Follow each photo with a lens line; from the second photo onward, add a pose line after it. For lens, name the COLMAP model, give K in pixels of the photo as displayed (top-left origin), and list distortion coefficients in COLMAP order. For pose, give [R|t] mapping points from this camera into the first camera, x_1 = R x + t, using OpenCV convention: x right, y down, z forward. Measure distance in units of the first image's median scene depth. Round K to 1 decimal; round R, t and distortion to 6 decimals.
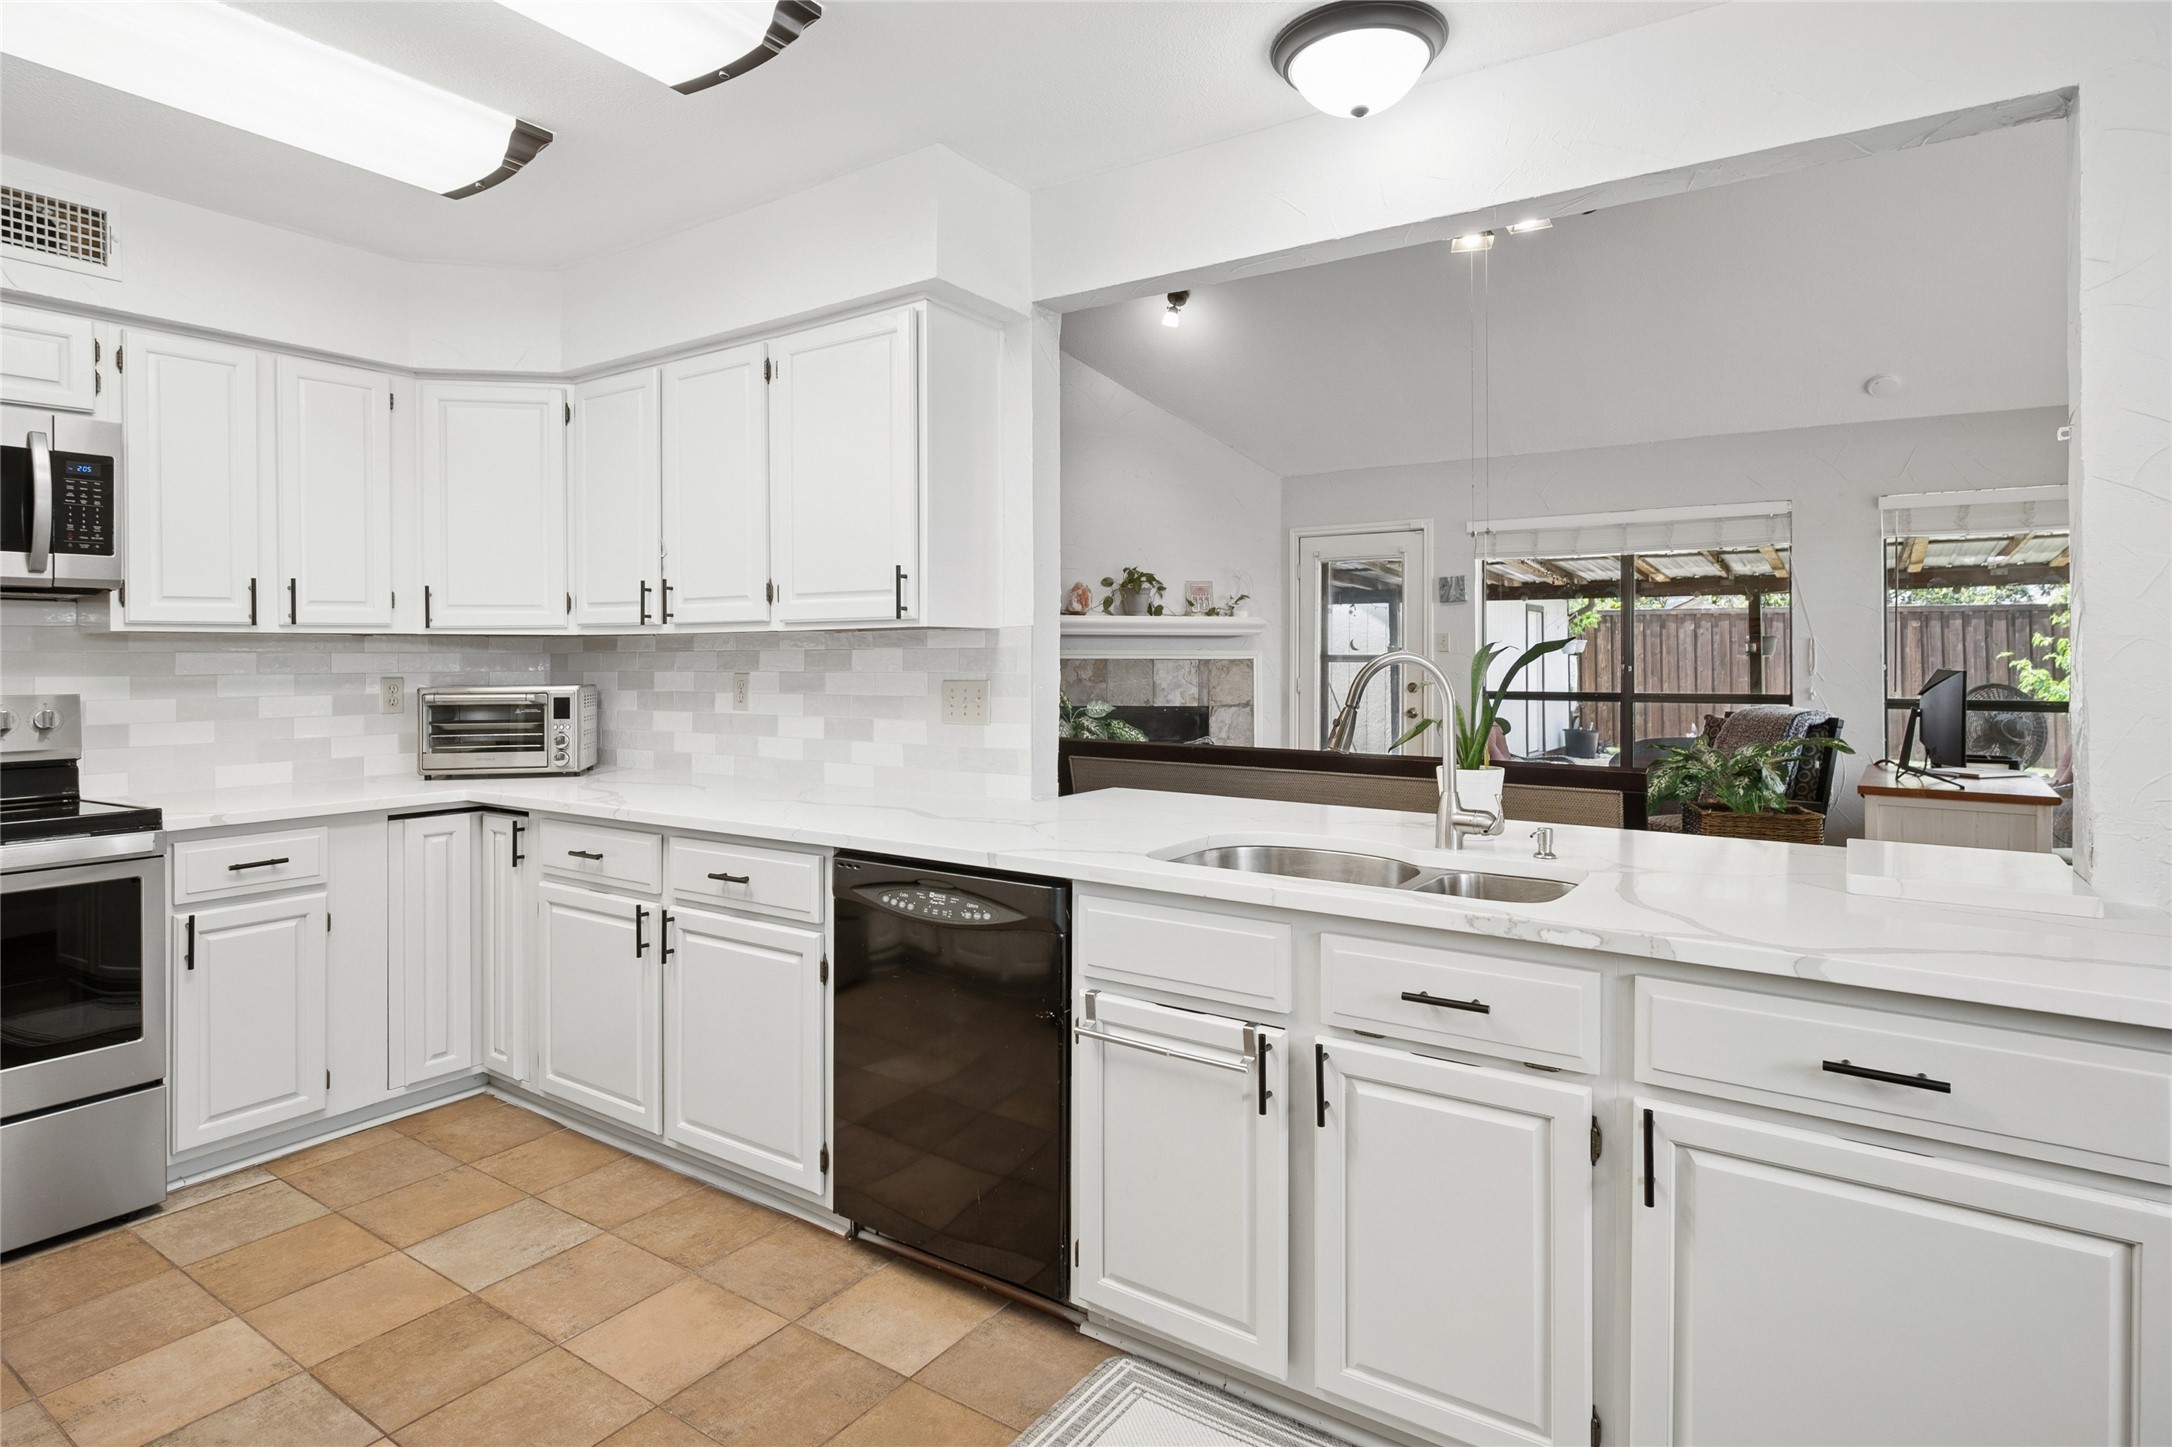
lens RADIAL K [[1159.2, 0, 1084.0], [0, 1159.2, 645.1], [0, 0, 1]] dist [0.000853, 0.000047]
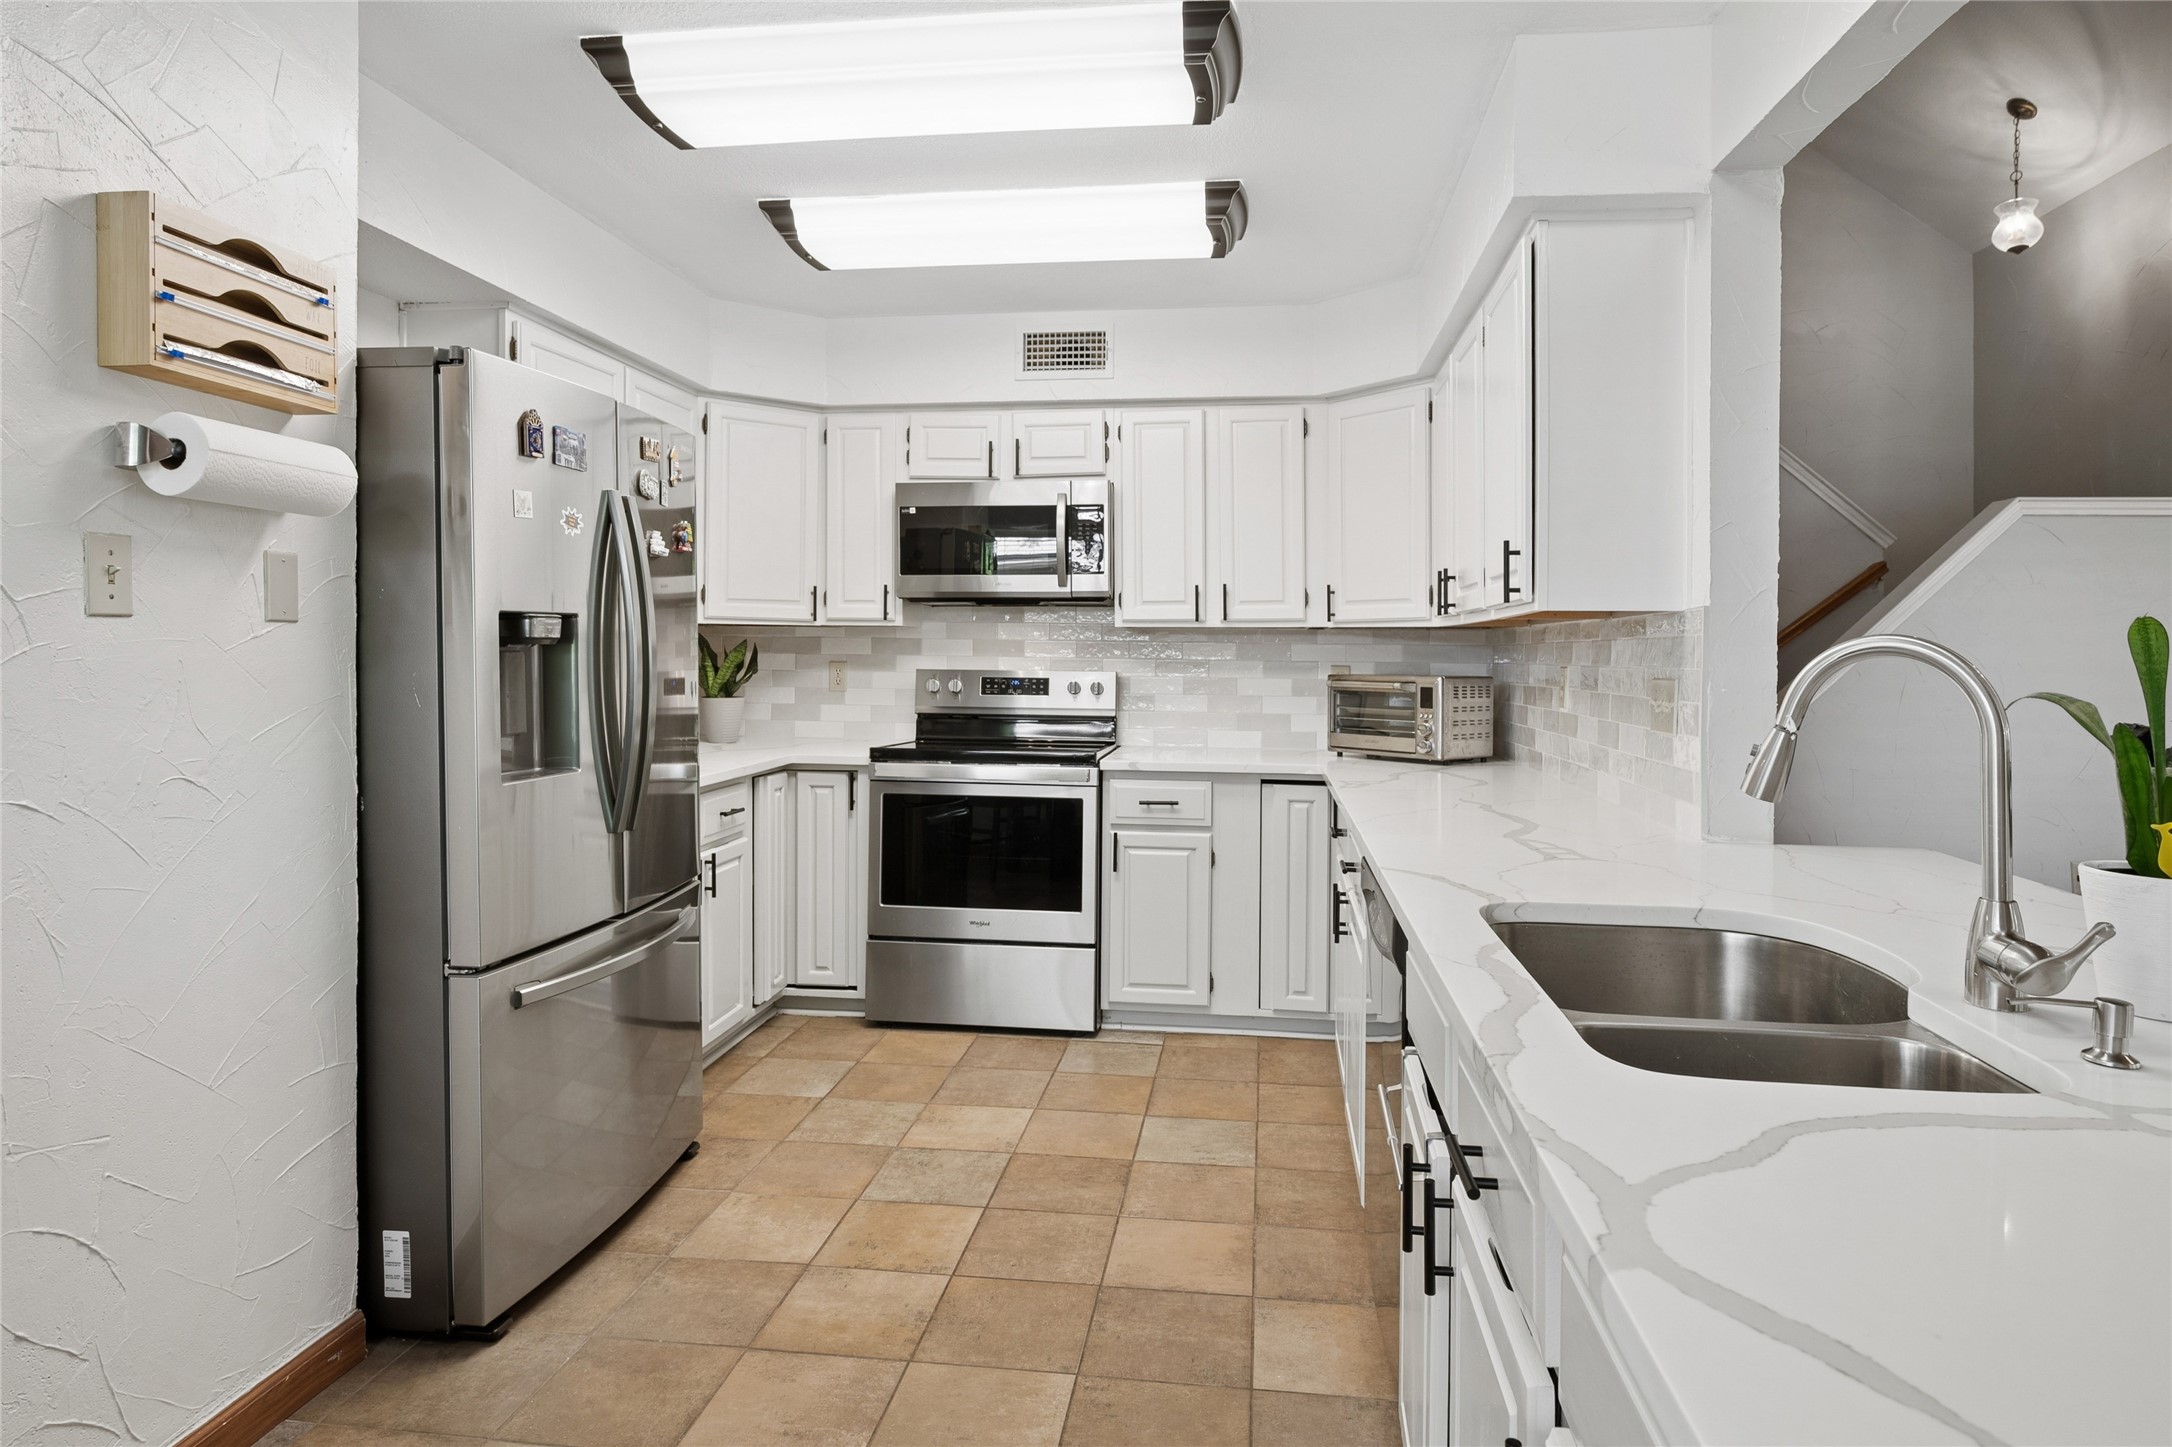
lens RADIAL K [[1241.5, 0, 1092.5], [0, 1241.5, 656.3], [0, 0, 1]] dist [0.016637, 0.003079]
pose [[0.455981, 0.010669, -0.889926, 0.503756], [-0.001508, 0.999936, 0.011215, 0.006754], [0.889988, -0.003772, 0.455968, 0.289794]]
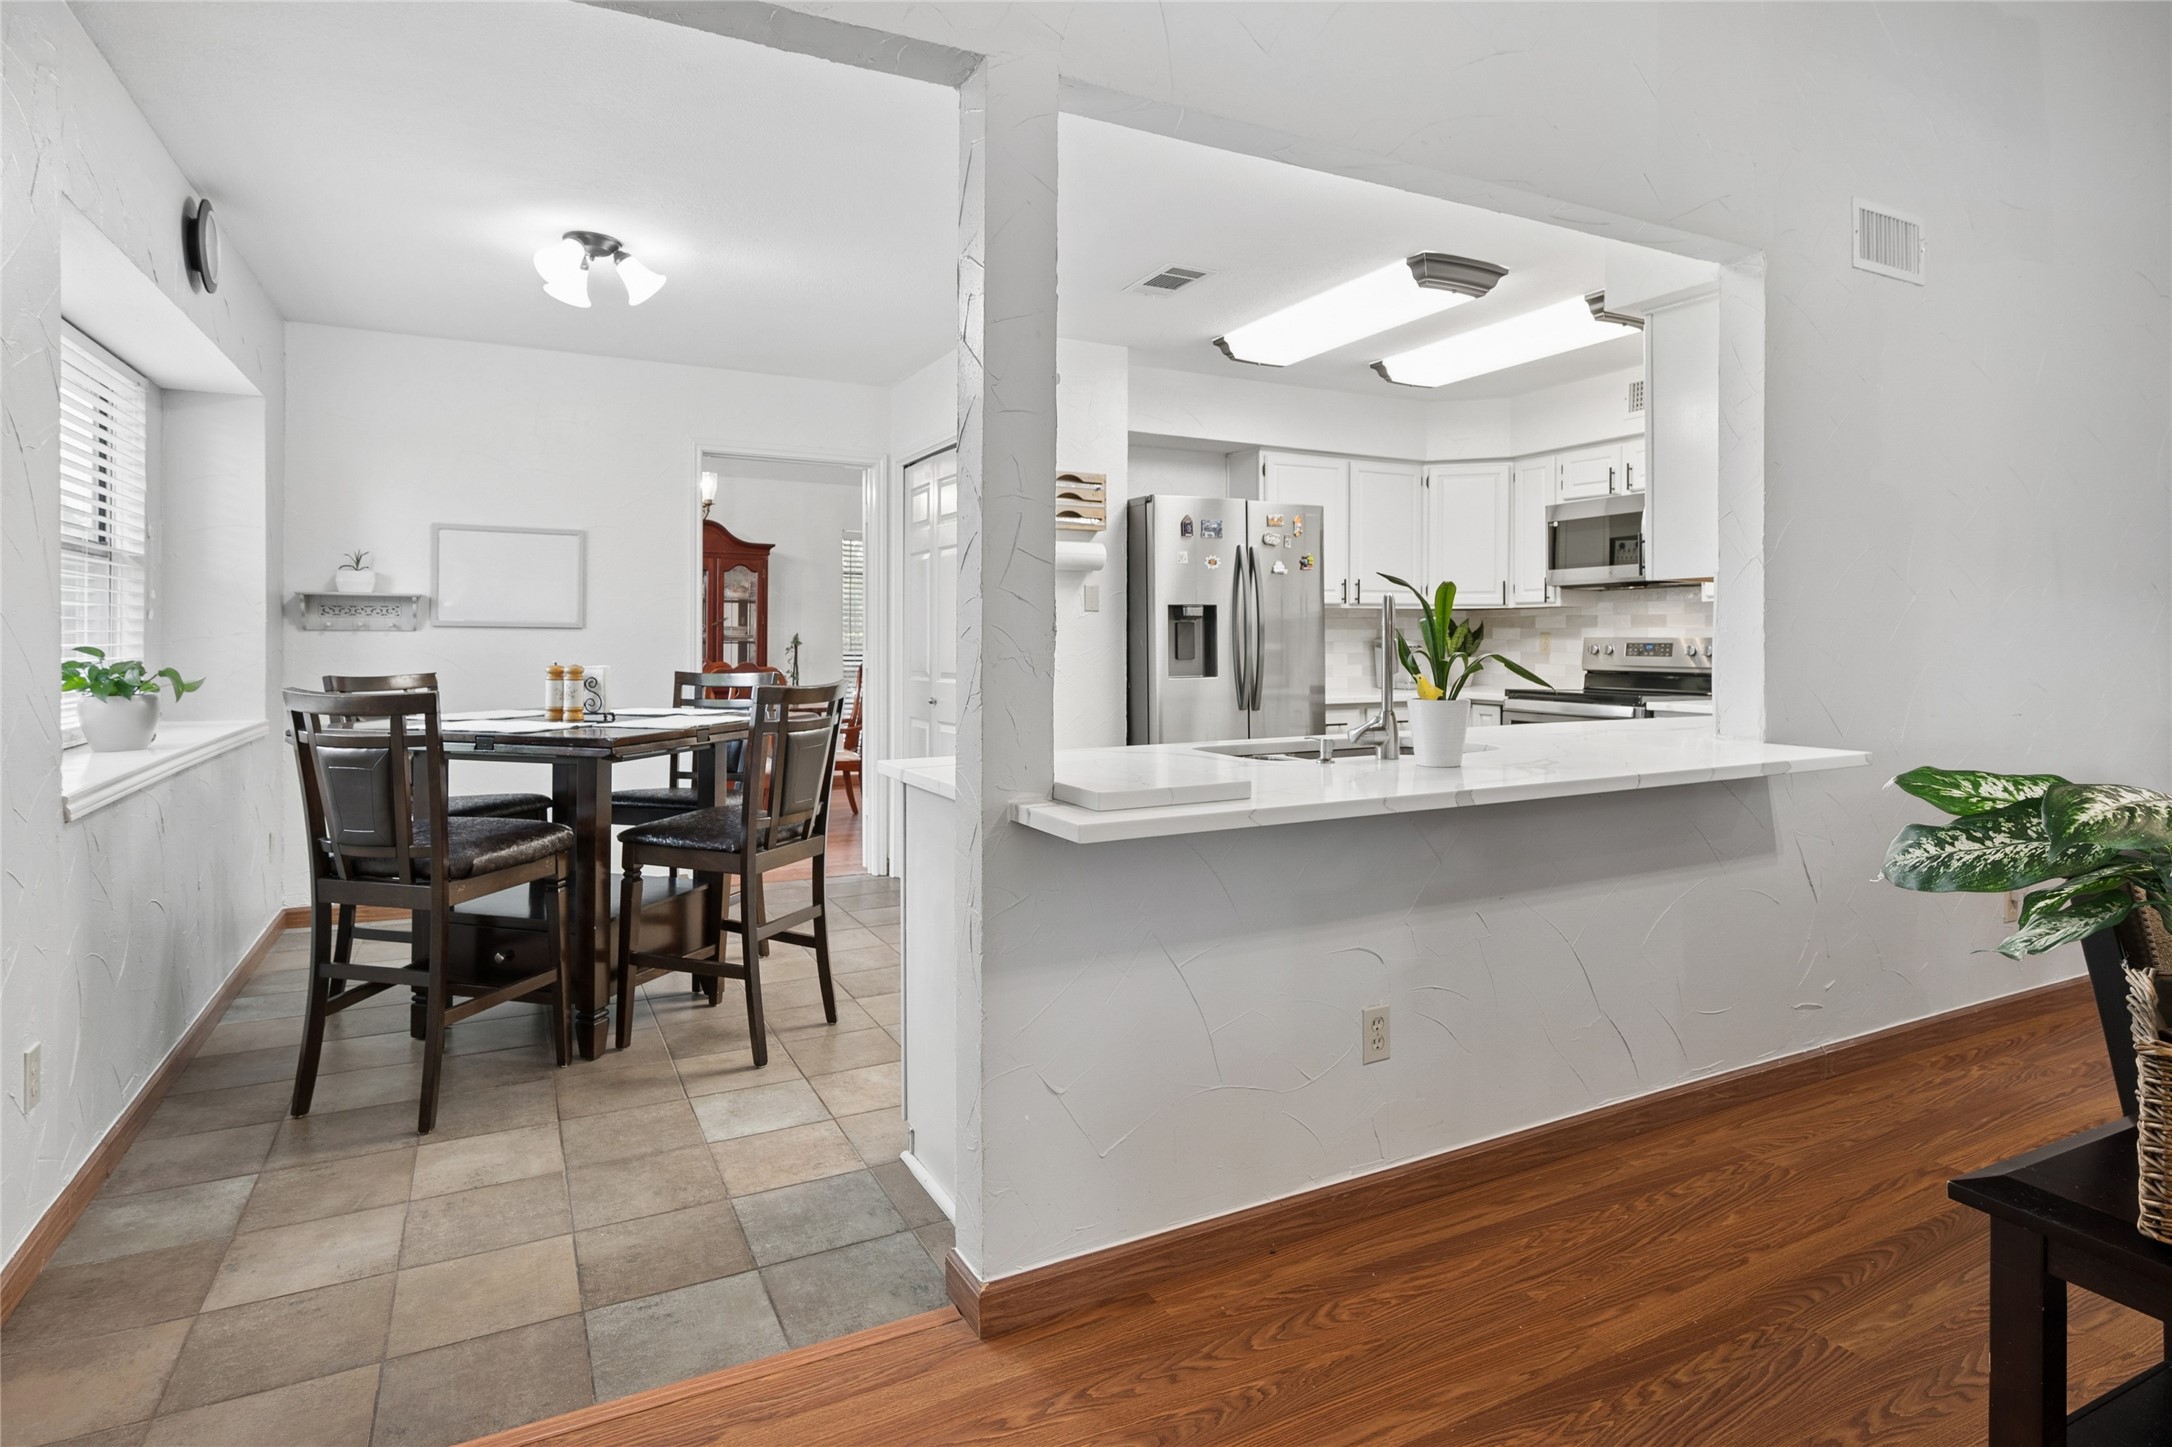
lens RADIAL K [[1159.2, 0, 1093.7], [0, 1159.2, 647.6], [0, 0, 1]] dist [0.000853, 0.000047]
pose [[-0.470153, 0.009098, -0.882538, 1.165083], [0.009971, 0.999938, 0.004997, 0.039642], [0.882529, -0.006451, -0.470214, 0.996440]]
